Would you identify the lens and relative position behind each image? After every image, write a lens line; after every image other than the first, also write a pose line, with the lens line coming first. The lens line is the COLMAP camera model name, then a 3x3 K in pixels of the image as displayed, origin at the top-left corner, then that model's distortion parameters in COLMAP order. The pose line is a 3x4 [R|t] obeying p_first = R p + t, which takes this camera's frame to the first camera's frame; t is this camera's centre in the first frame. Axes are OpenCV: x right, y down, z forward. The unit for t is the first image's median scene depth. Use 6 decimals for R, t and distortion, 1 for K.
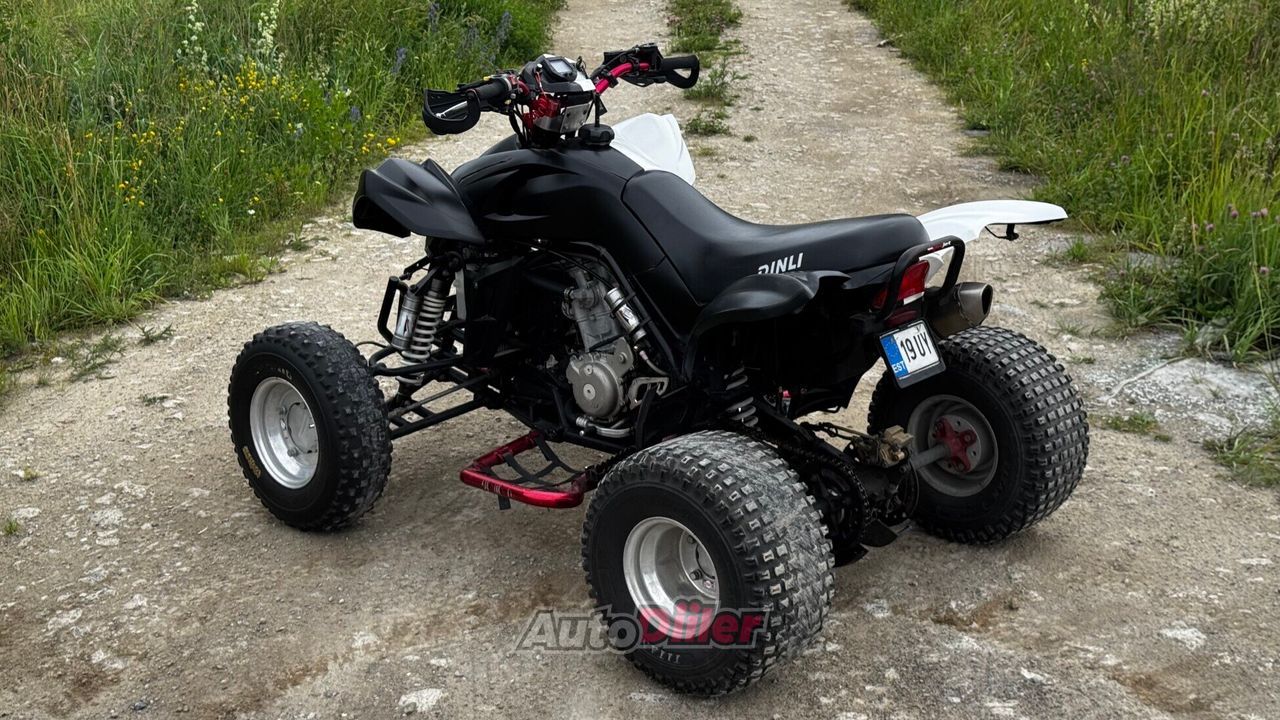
lens RADIAL K [[1739.7, 0, 643.9], [0, 1739.7, 359.5], [0, 0, 1]] dist [0.101142, 0.000000]
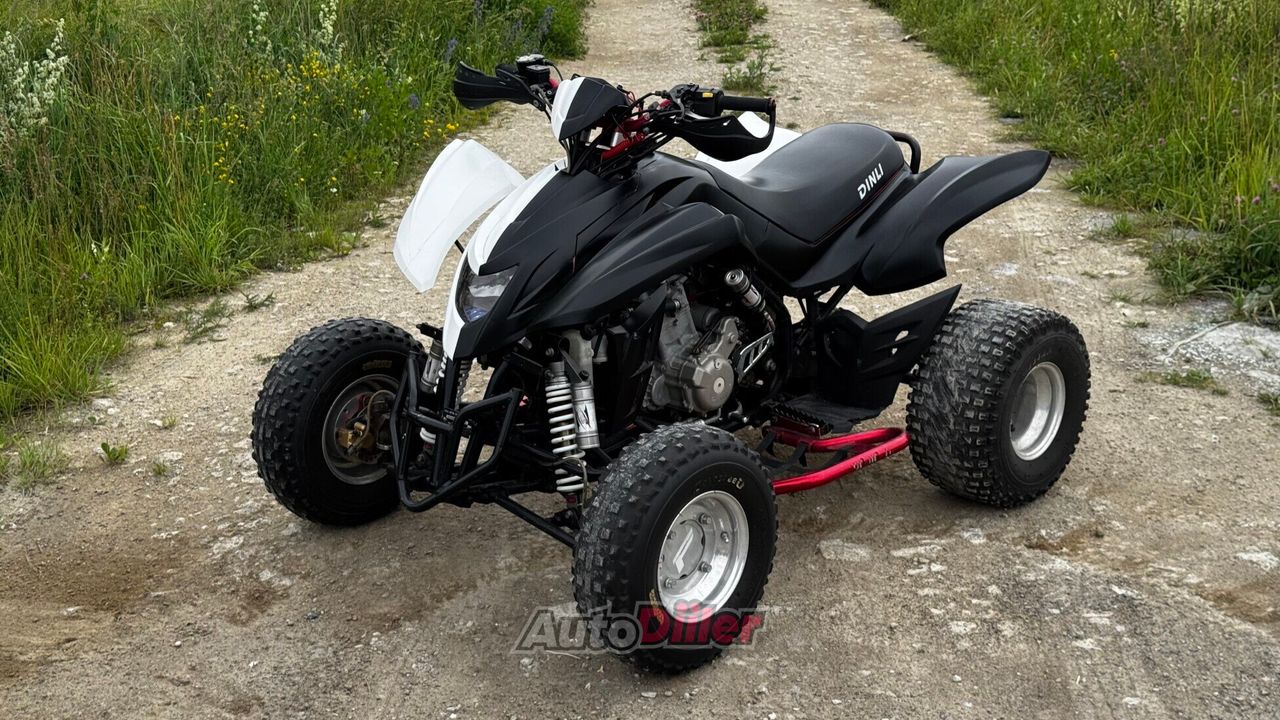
lens RADIAL K [[1739.7, 0, 642.5], [0, 1739.7, 364.6], [0, 0, 1]] dist [0.101142, 0.000000]
pose [[0.999992, -0.000099, 0.003984, -0.049352], [0.000100, 1.000000, -0.000076, 0.023302], [-0.003984, 0.000076, 0.999992, -0.055749]]
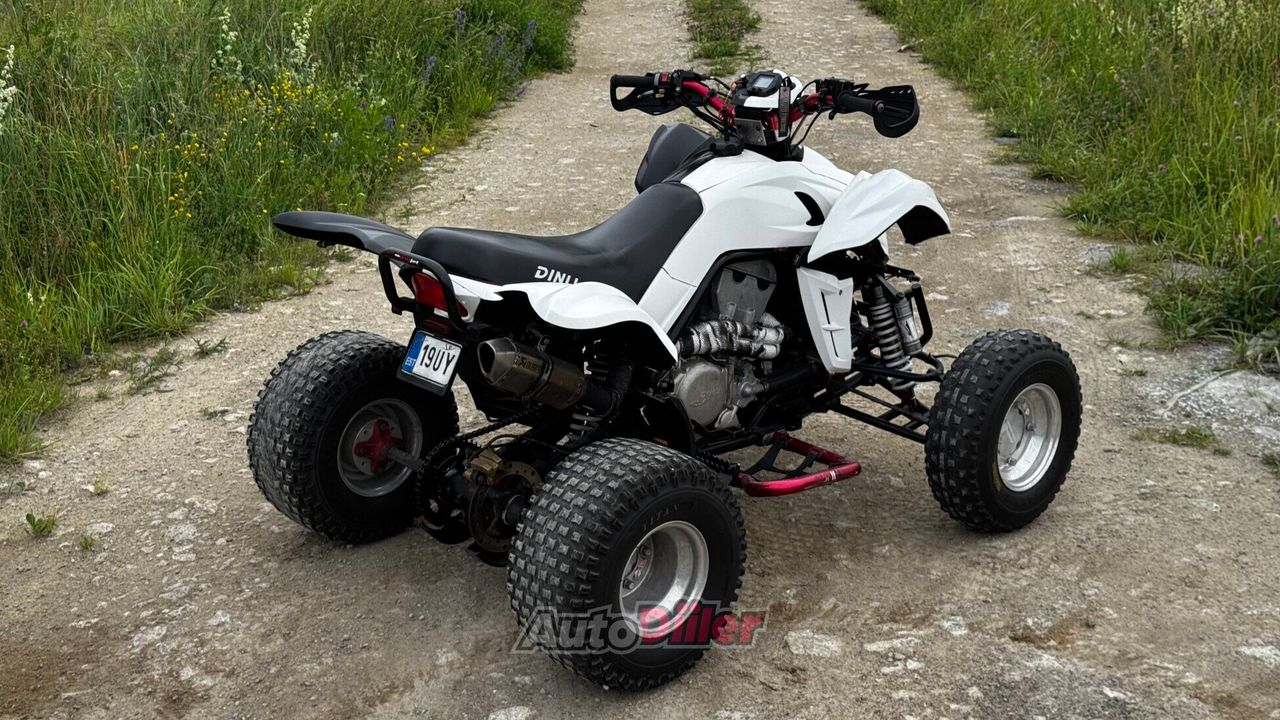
lens RADIAL K [[1739.7, 0, 636.0], [0, 1739.7, 360.0], [0, 0, 1]] dist [0.101142, 0.000000]
pose [[0.999996, -0.000819, -0.002642, -0.030216], [0.000822, 0.999999, 0.001015, -0.007537], [0.002641, -0.001017, 0.999996, -0.005434]]
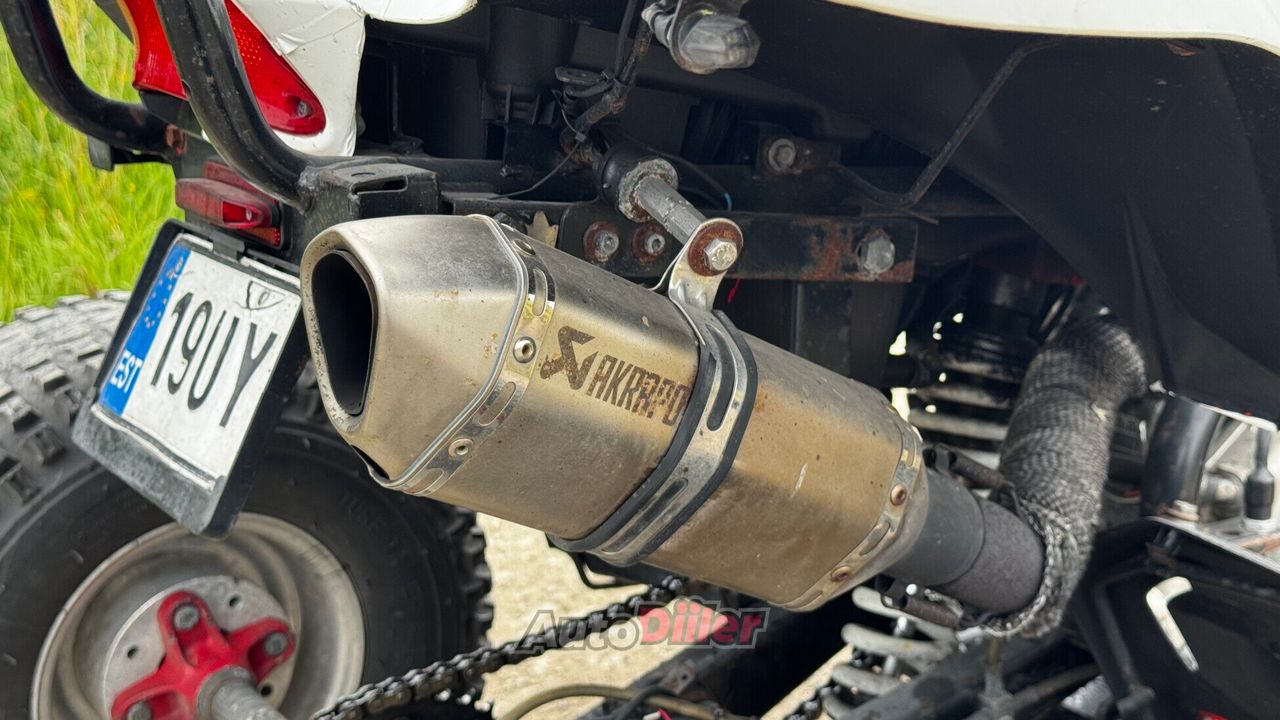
lens RADIAL K [[1739.7, 0, 640.5], [0, 1739.7, 358.7], [0, 0, 1]] dist [0.101142, 0.000000]
pose [[0.989876, 0.004879, -0.141848, -0.064940], [-0.009987, 0.999326, -0.035321, 0.000141], [0.141580, 0.036380, 0.989258, 0.776975]]
